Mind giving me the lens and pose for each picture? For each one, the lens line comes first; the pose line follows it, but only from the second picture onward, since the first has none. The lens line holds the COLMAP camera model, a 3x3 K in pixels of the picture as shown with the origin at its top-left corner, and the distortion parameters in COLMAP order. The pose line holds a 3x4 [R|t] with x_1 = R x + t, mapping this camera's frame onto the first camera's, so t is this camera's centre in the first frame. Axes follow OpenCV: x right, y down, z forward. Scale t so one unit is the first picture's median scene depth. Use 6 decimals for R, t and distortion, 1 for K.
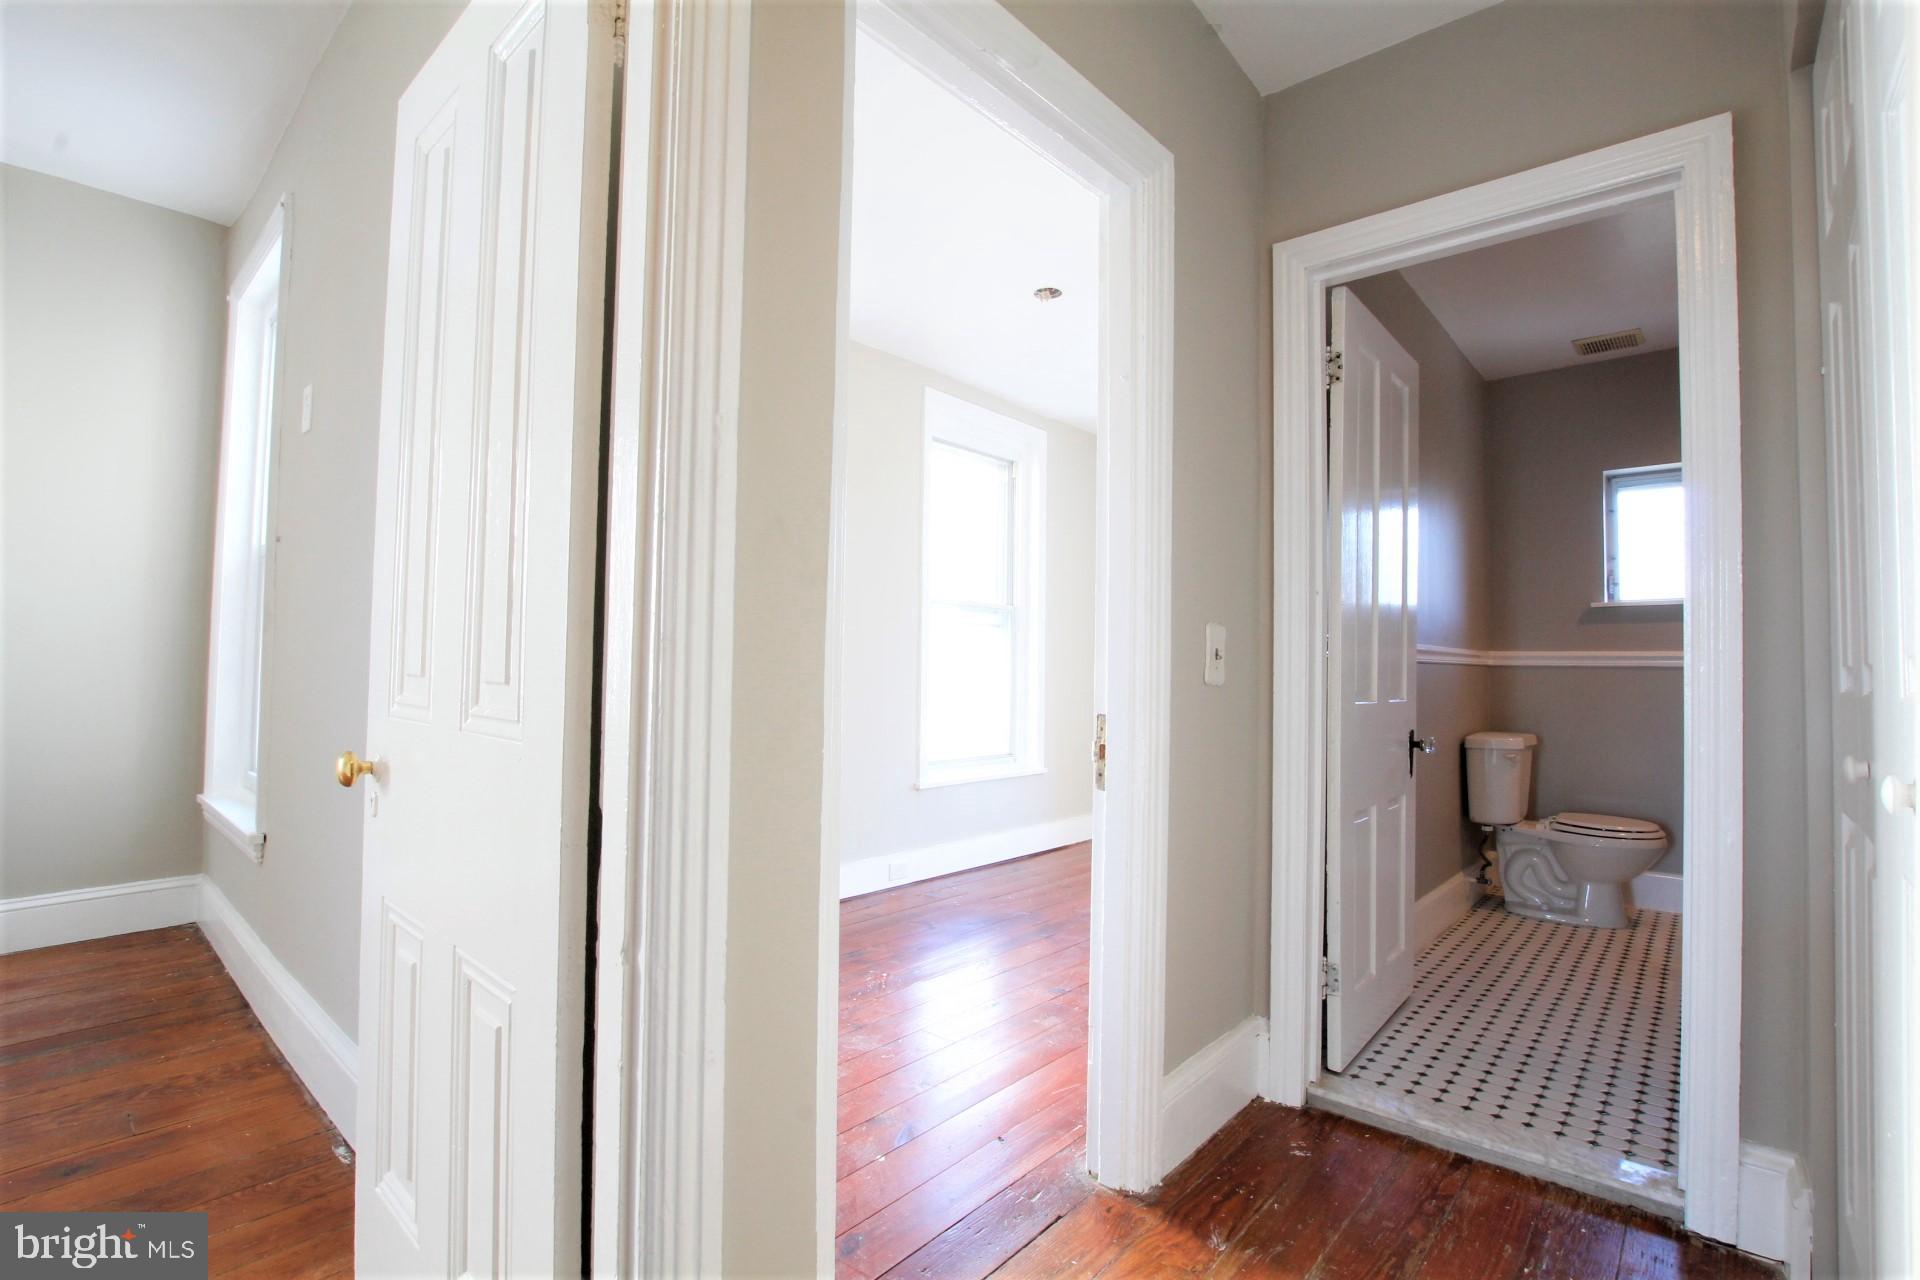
lens RADIAL K [[891.4, 0, 966.6], [0, 891.4, 642.4], [0, 0, 1]] dist [-0.031939, 0.003573]
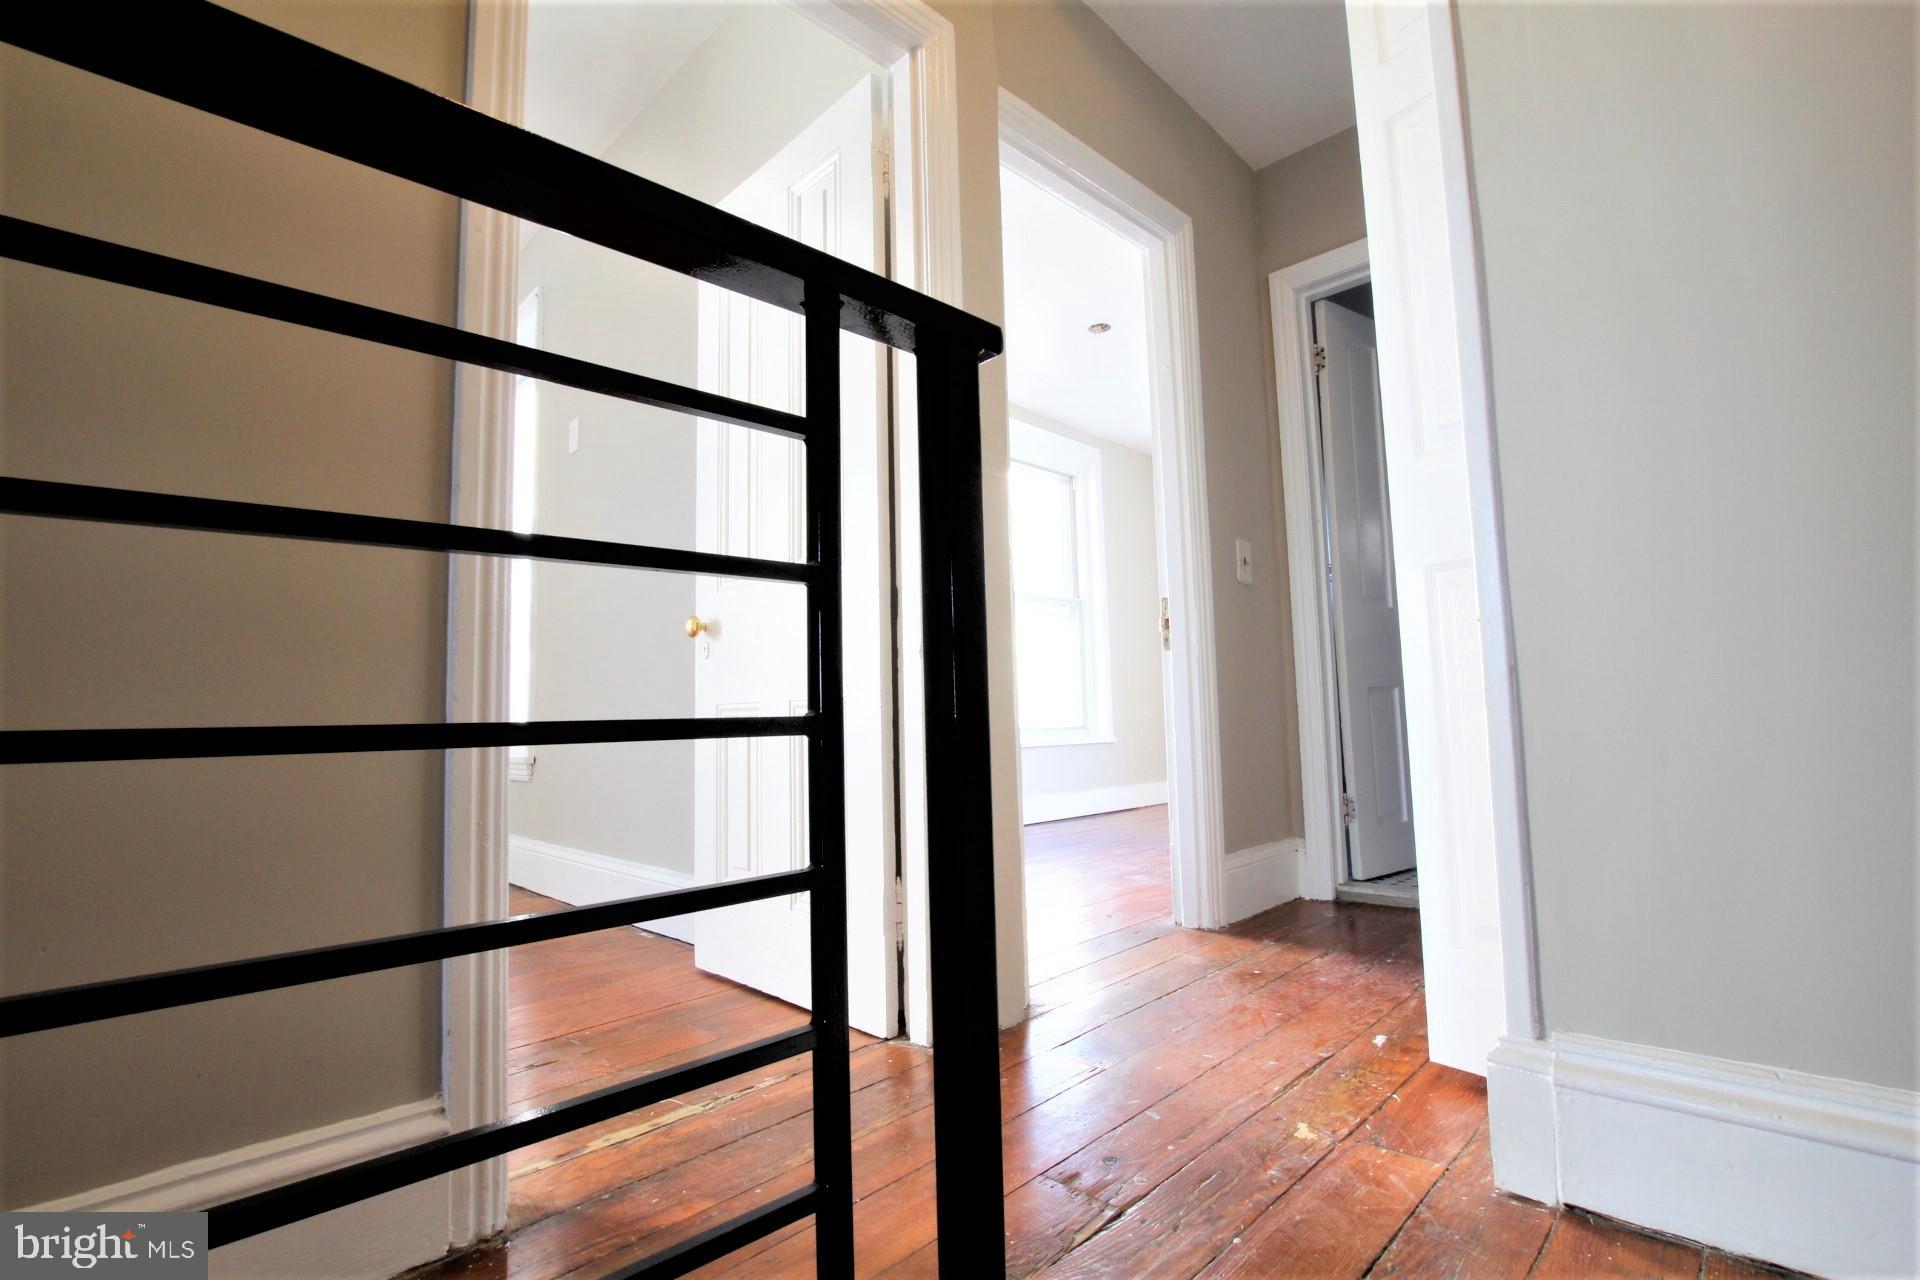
lens RADIAL K [[891.4, 0, 966.6], [0, 891.4, 642.4], [0, 0, 1]] dist [-0.031939, 0.003573]
pose [[0.997327, -0.048084, -0.055015, -0.076497], [0.044632, 0.997057, -0.062333, 0.188579], [0.057850, 0.059711, 0.996538, -0.371657]]
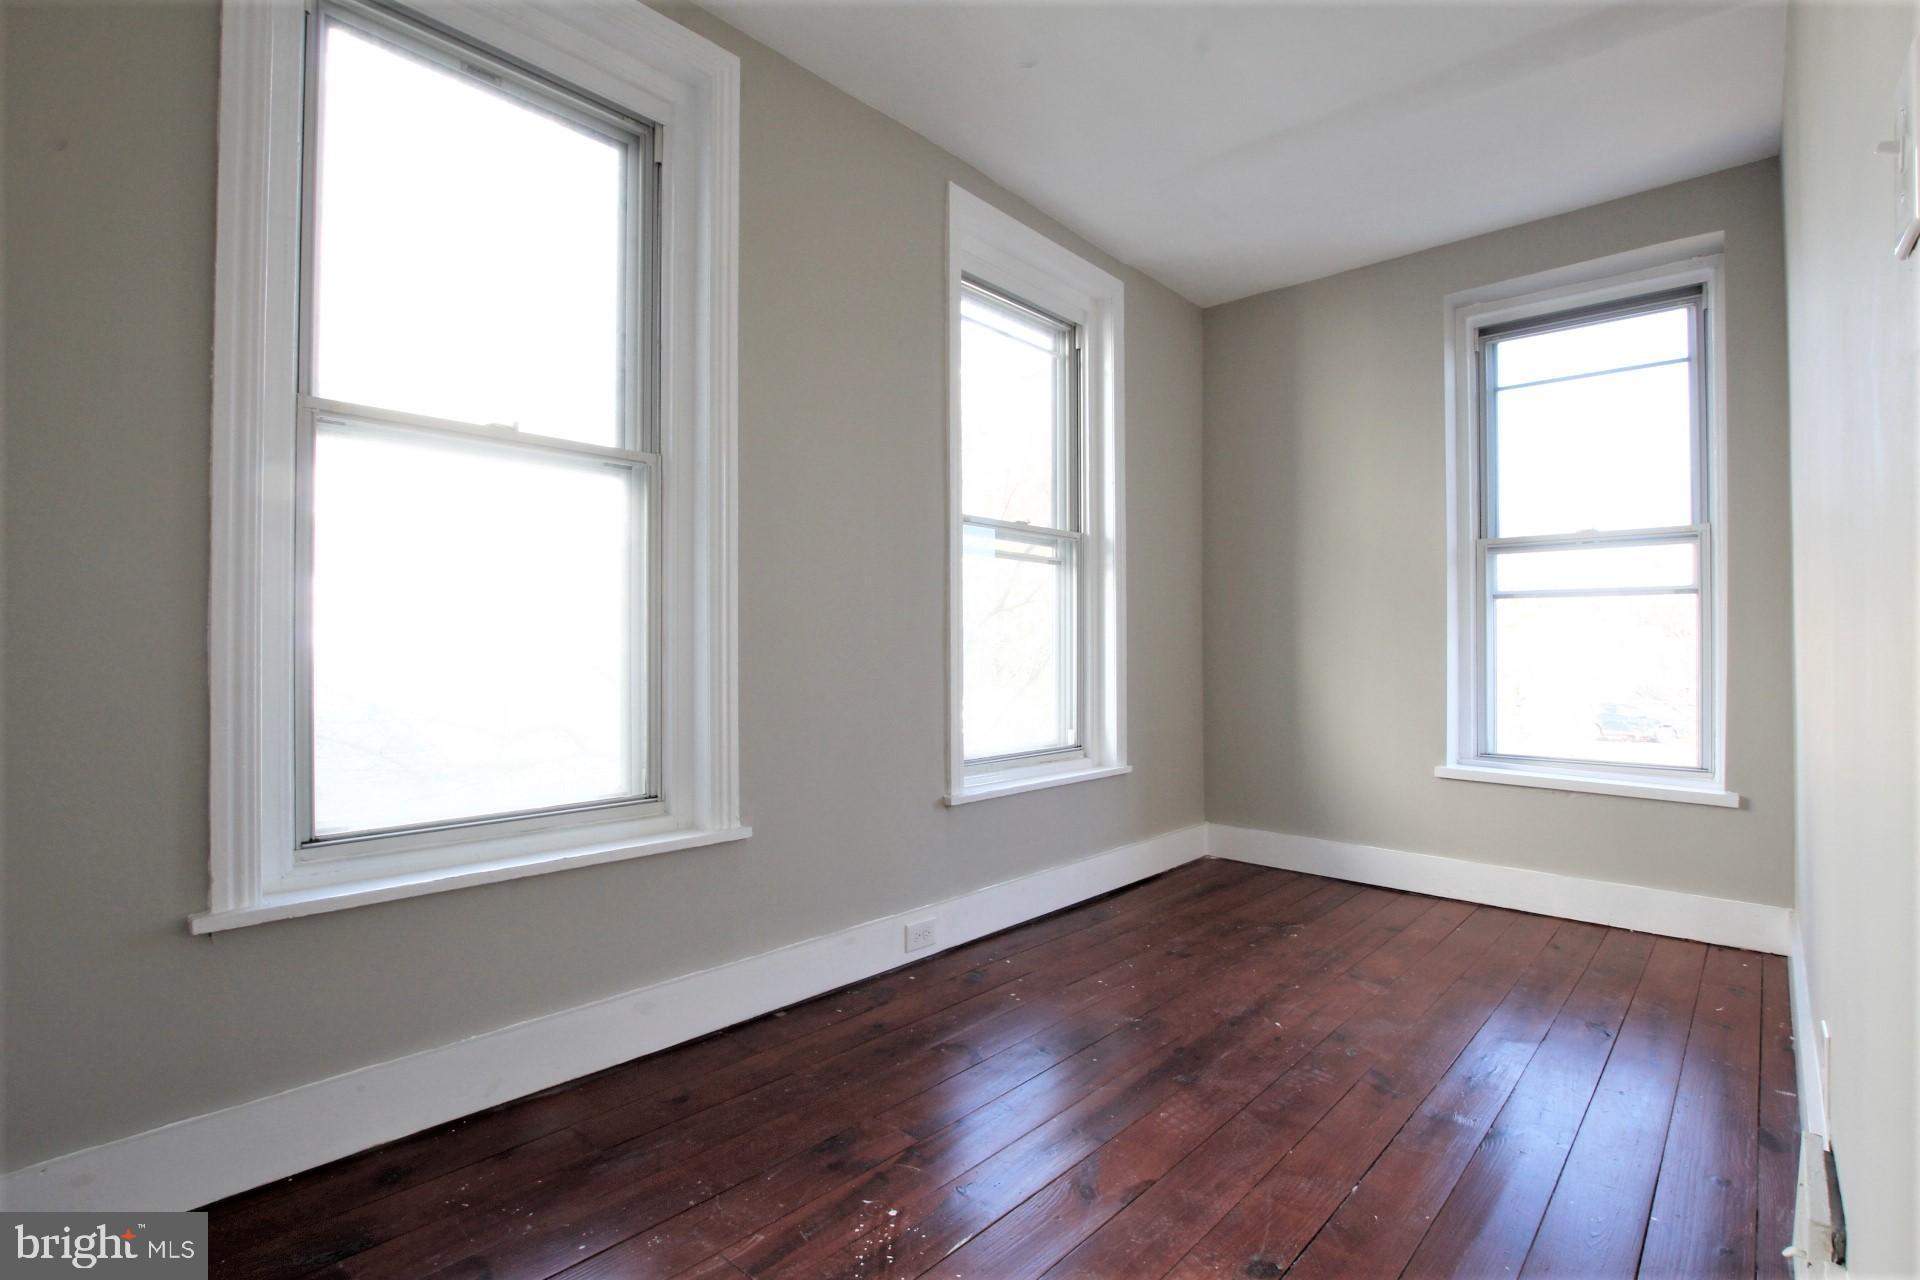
lens RADIAL K [[891.4, 0, 966.6], [0, 891.4, 642.4], [0, 0, 1]] dist [-0.031939, 0.003573]
pose [[0.999670, -0.014233, -0.021404, -0.051071], [0.014538, 0.999795, 0.014125, 0.077825], [0.021198, -0.014432, 0.999671, 0.711558]]
